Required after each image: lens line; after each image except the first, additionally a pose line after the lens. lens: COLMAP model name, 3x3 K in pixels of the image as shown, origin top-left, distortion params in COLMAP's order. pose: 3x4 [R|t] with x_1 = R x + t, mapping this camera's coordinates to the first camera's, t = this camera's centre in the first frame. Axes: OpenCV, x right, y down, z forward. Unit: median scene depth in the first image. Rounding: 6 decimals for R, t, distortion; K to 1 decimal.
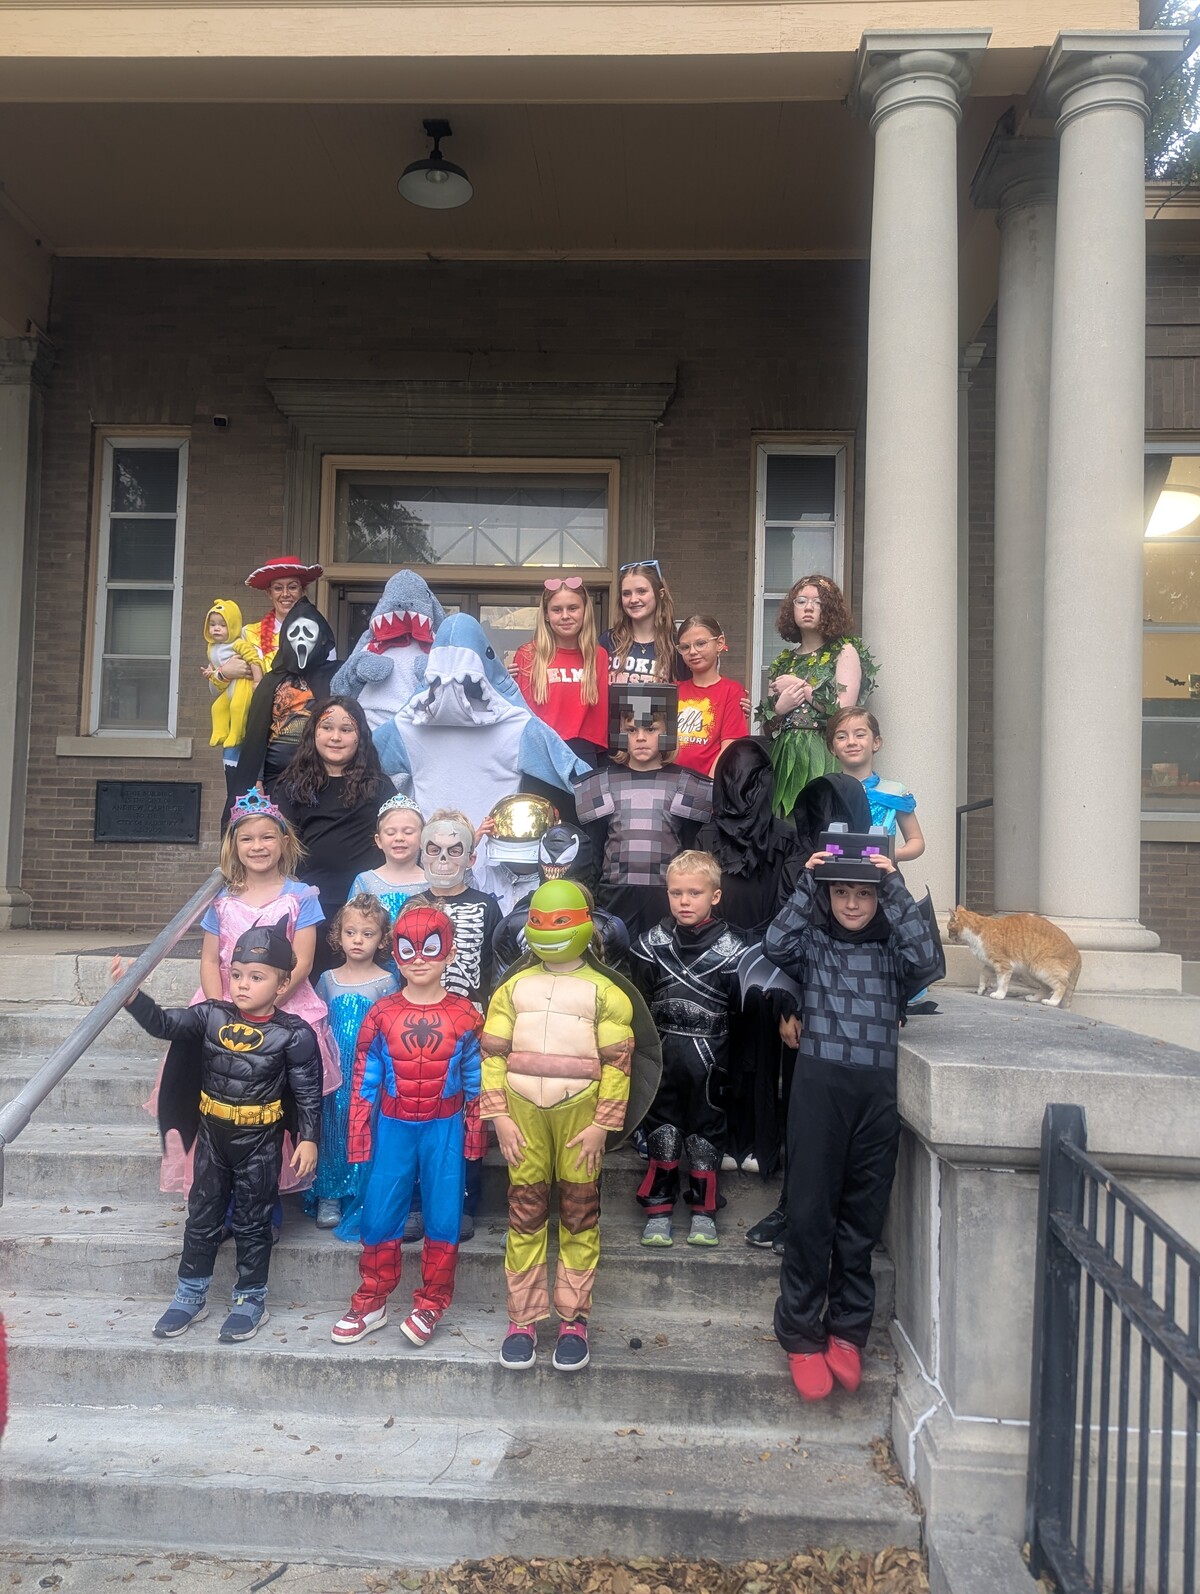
lens RADIAL K [[1107.3, 0, 599.9], [0, 1107.3, 813.4], [0, 0, 1]] dist [0.010083, 0.004251]
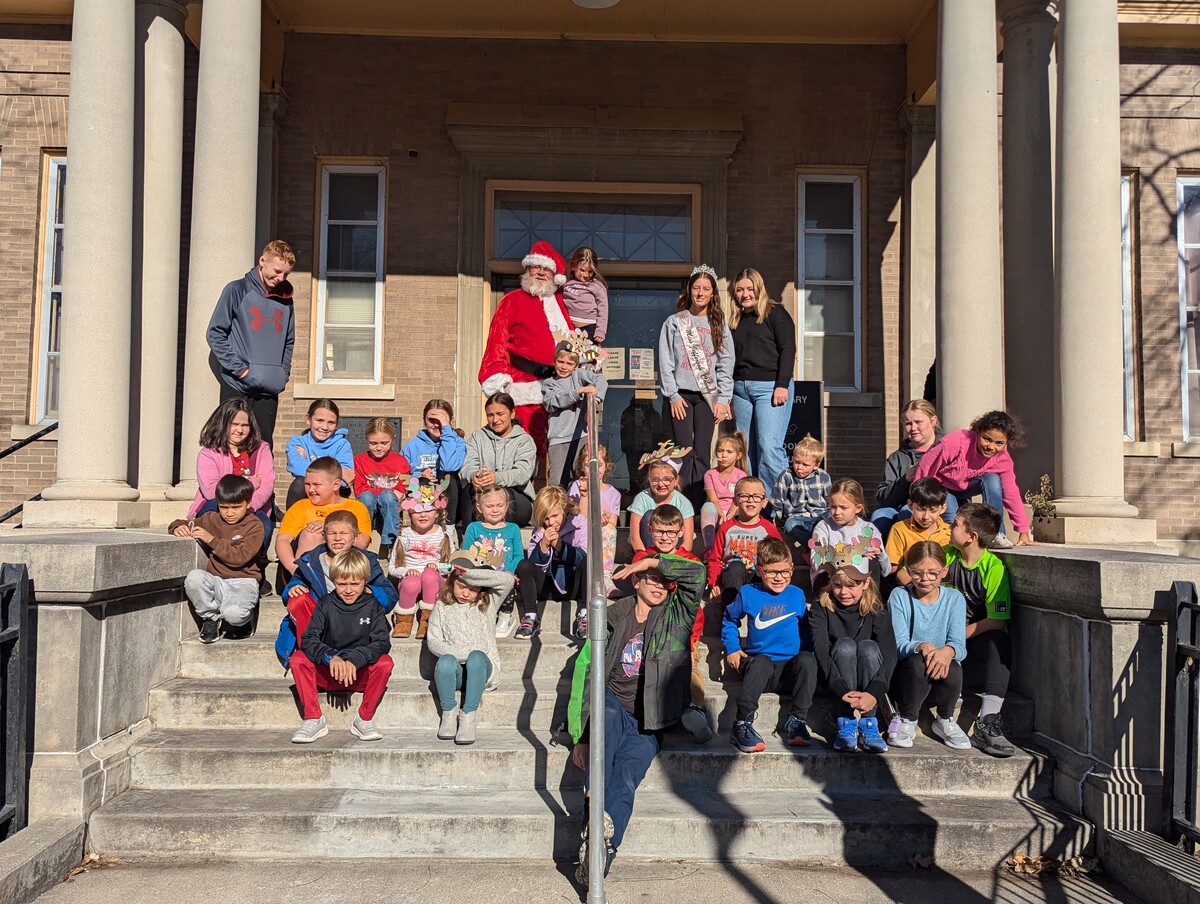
lens RADIAL K [[875.6, 0, 600.0], [0, 875.6, 452.0], [0, 0, 1]] dist [0.002312, -0.006804]
pose [[0.999191, -0.002945, 0.040096, -0.155199], [0.002949, 0.999996, -0.000036, 0.016200], [-0.040096, 0.000154, 0.999196, -0.093773]]
